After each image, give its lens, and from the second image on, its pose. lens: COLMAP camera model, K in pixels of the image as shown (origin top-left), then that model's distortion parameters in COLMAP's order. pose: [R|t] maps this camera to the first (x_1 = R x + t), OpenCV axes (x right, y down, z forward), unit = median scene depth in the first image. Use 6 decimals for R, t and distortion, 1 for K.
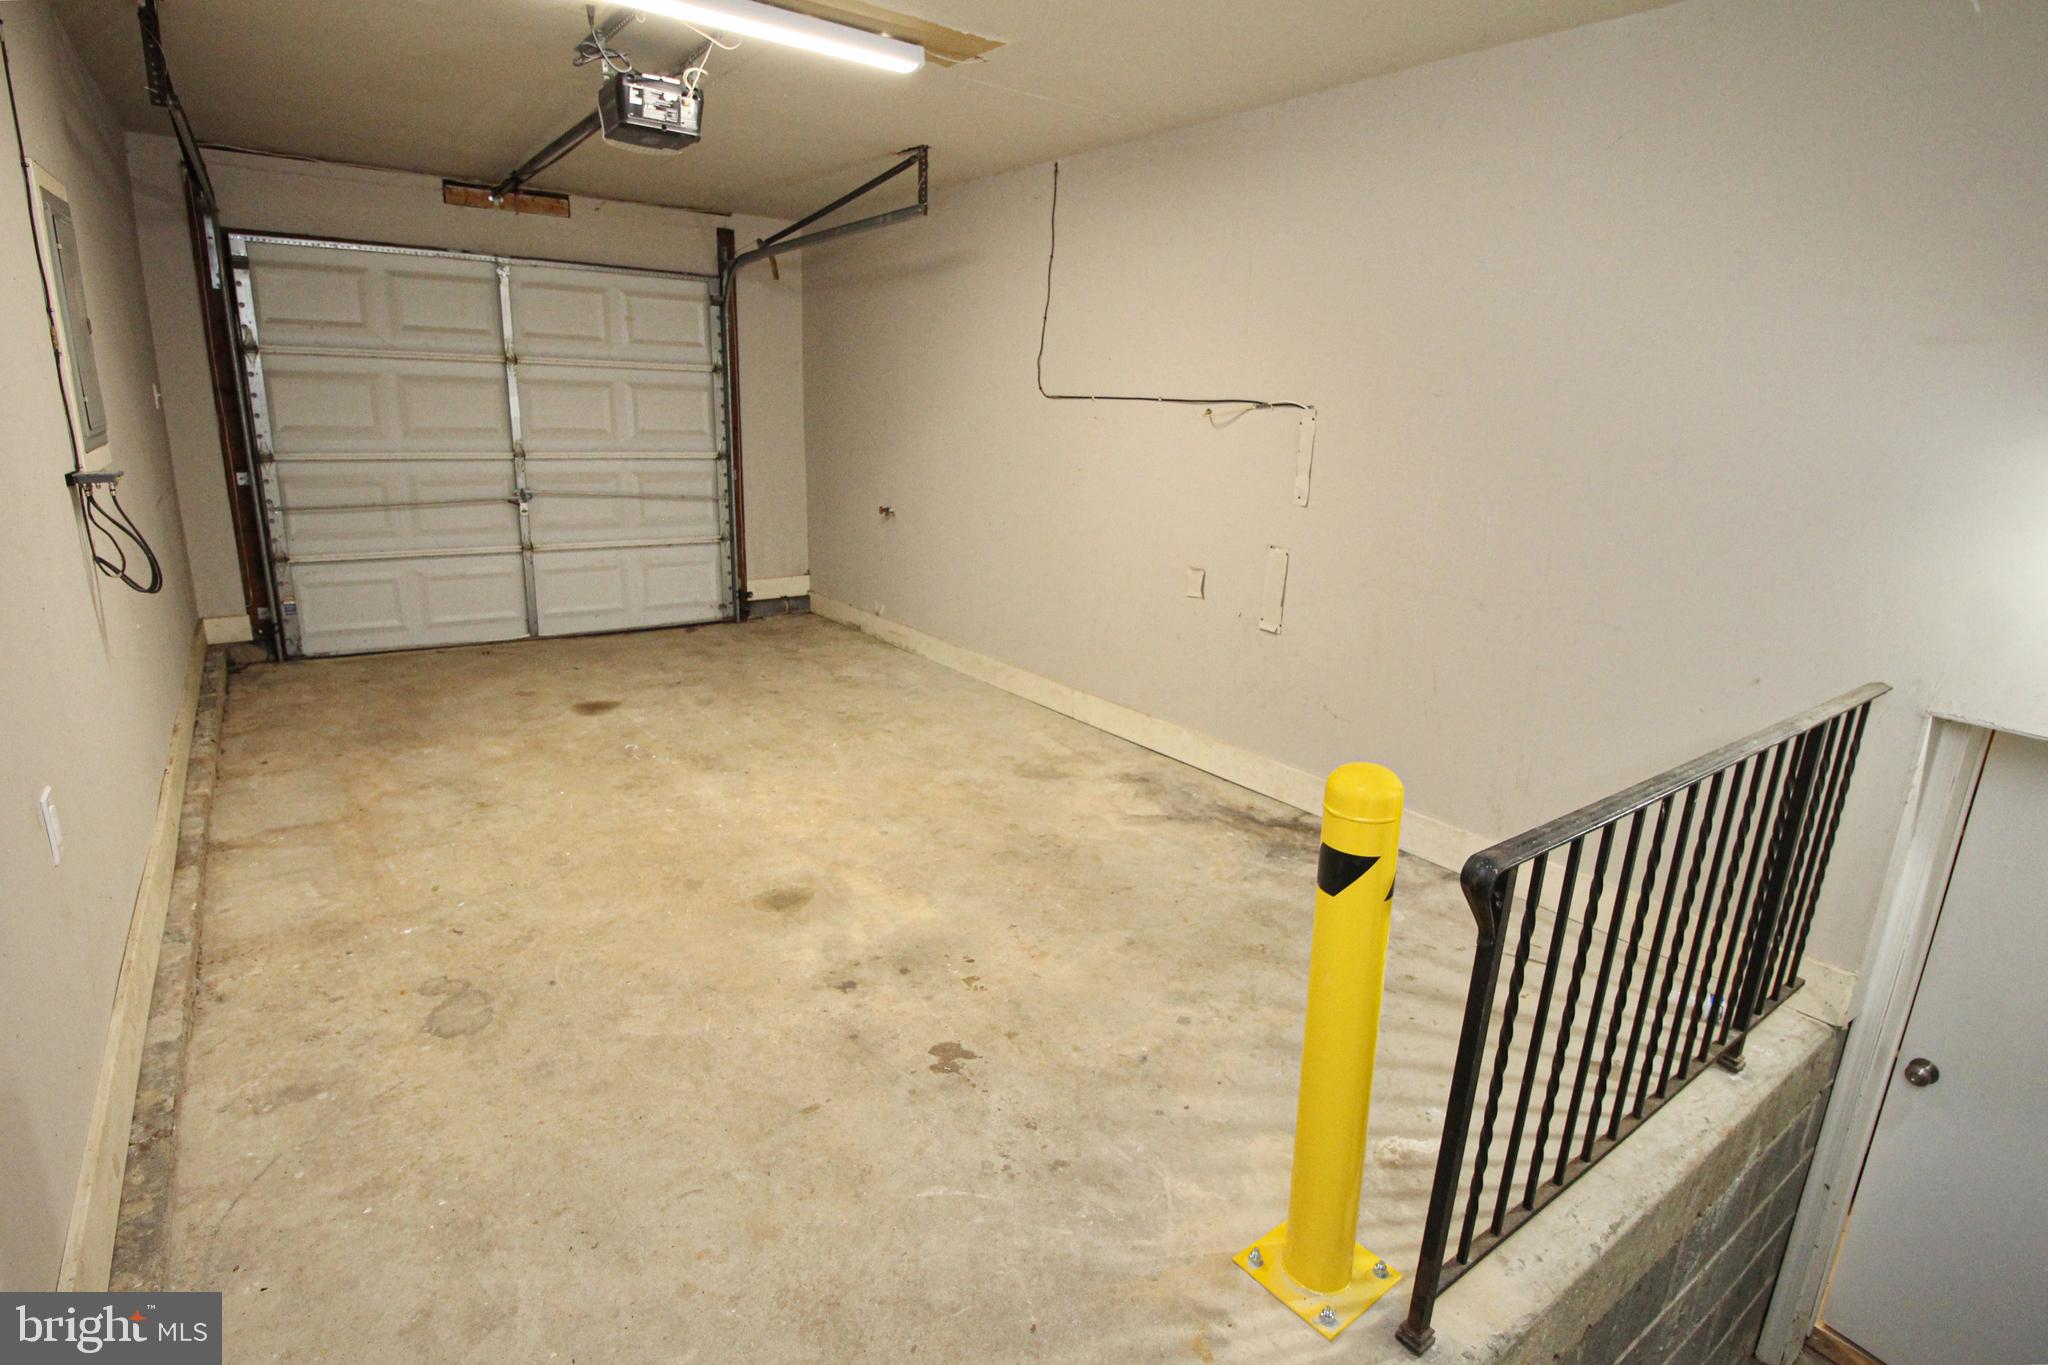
lens RADIAL K [[946.4, 0, 1021.6], [0, 946.4, 663.5], [0, 0, 1]] dist [0.001476, -0.014489]
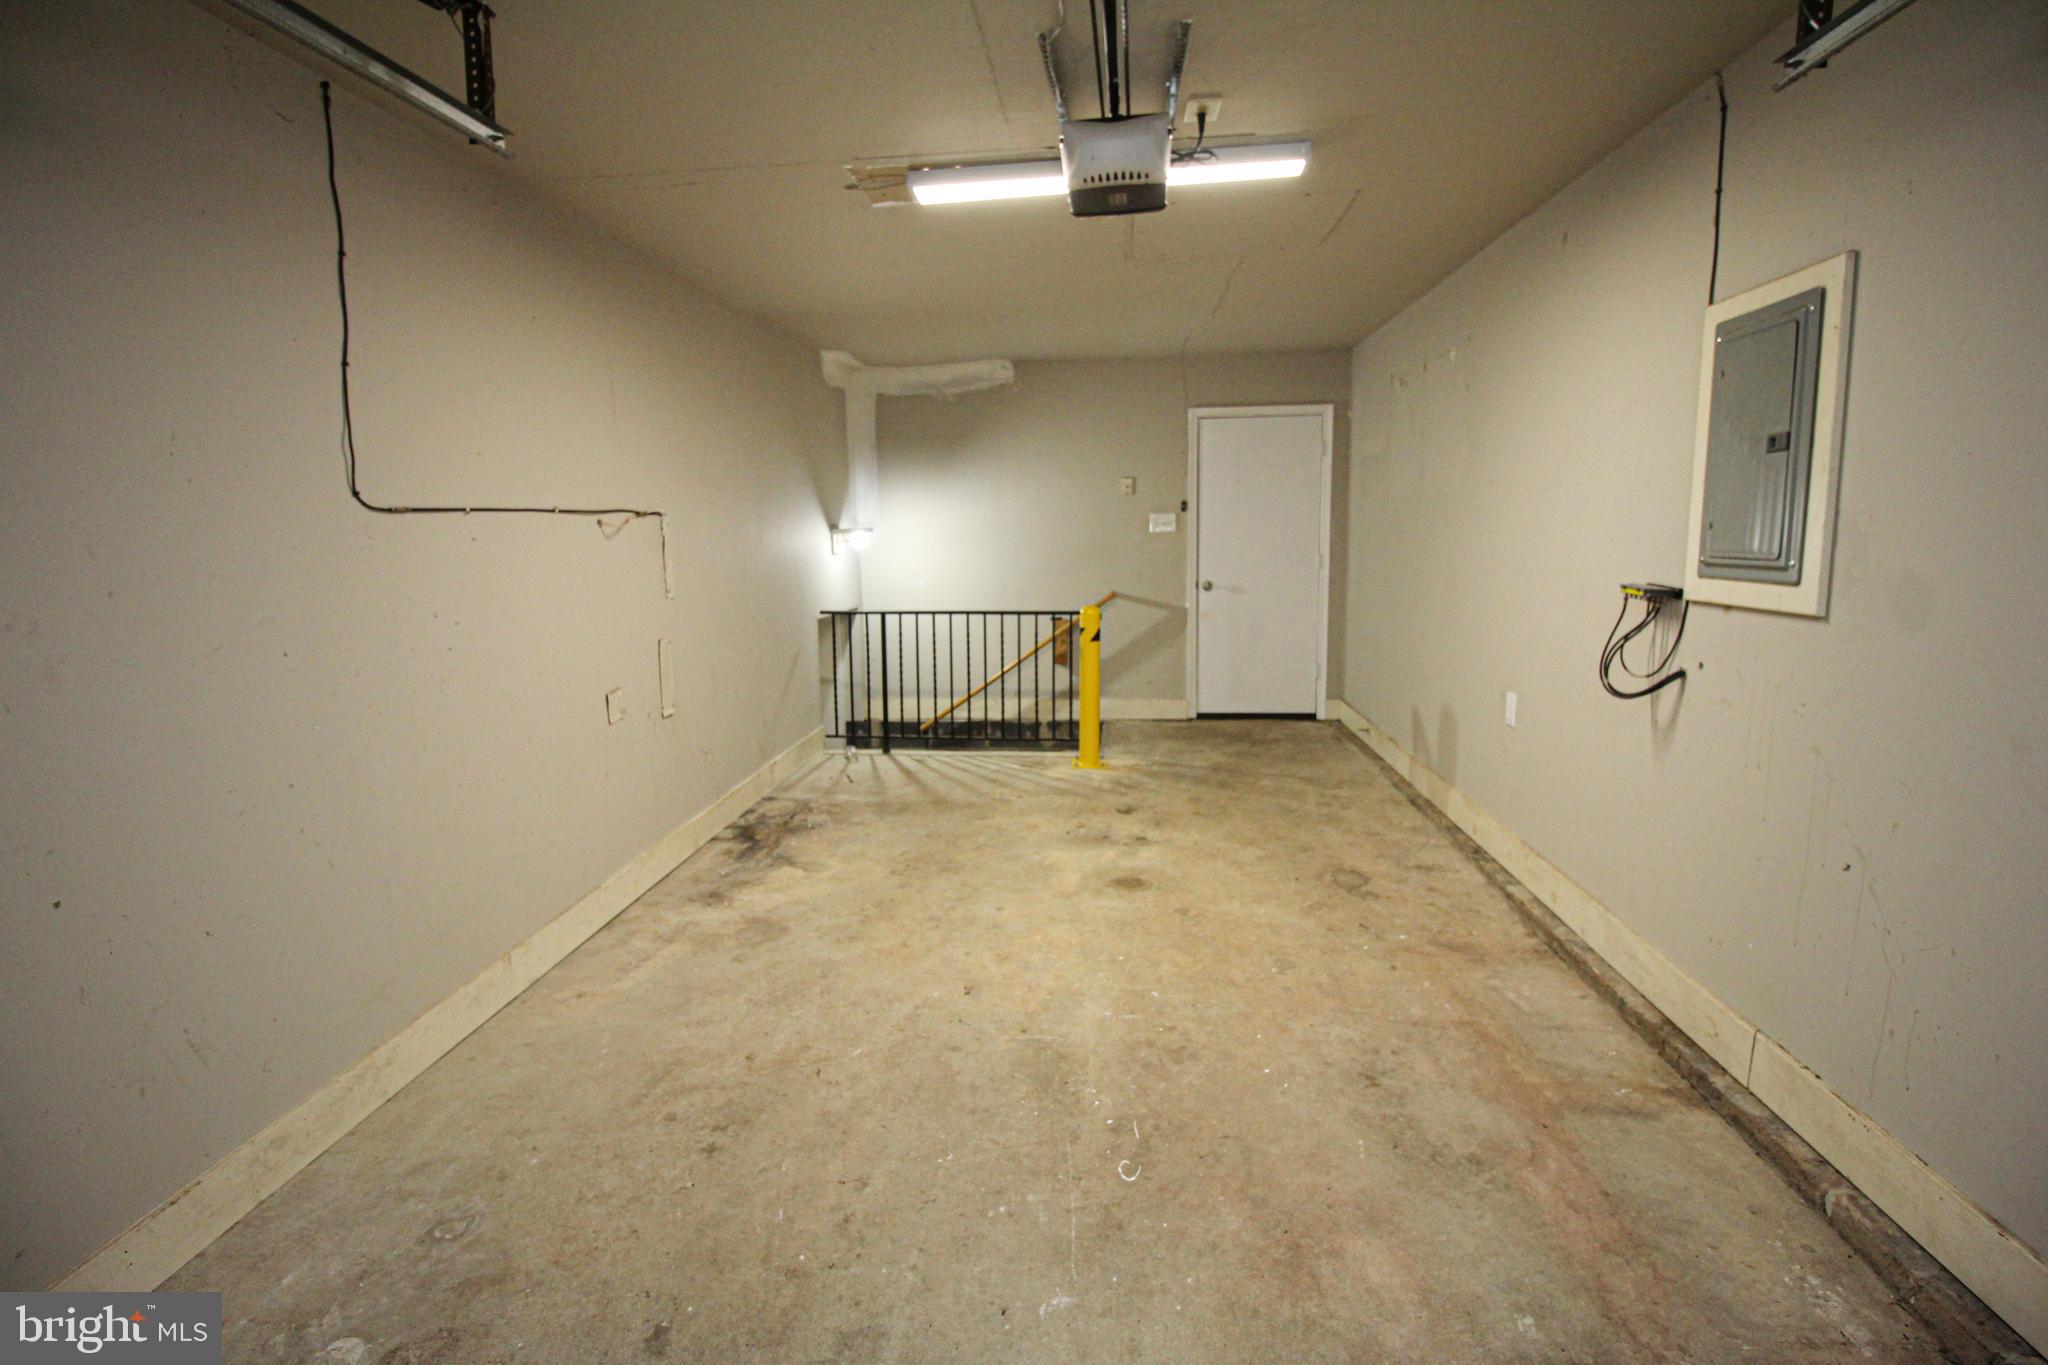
lens RADIAL K [[946.4, 0, 1021.6], [0, 946.4, 663.5], [0, 0, 1]] dist [0.001476, -0.014489]
pose [[-0.726438, -0.126437, 0.675501, -0.826104], [0.174555, 0.916748, 0.359310, -0.441329], [-0.664694, 0.378929, -0.643890, 1.525755]]
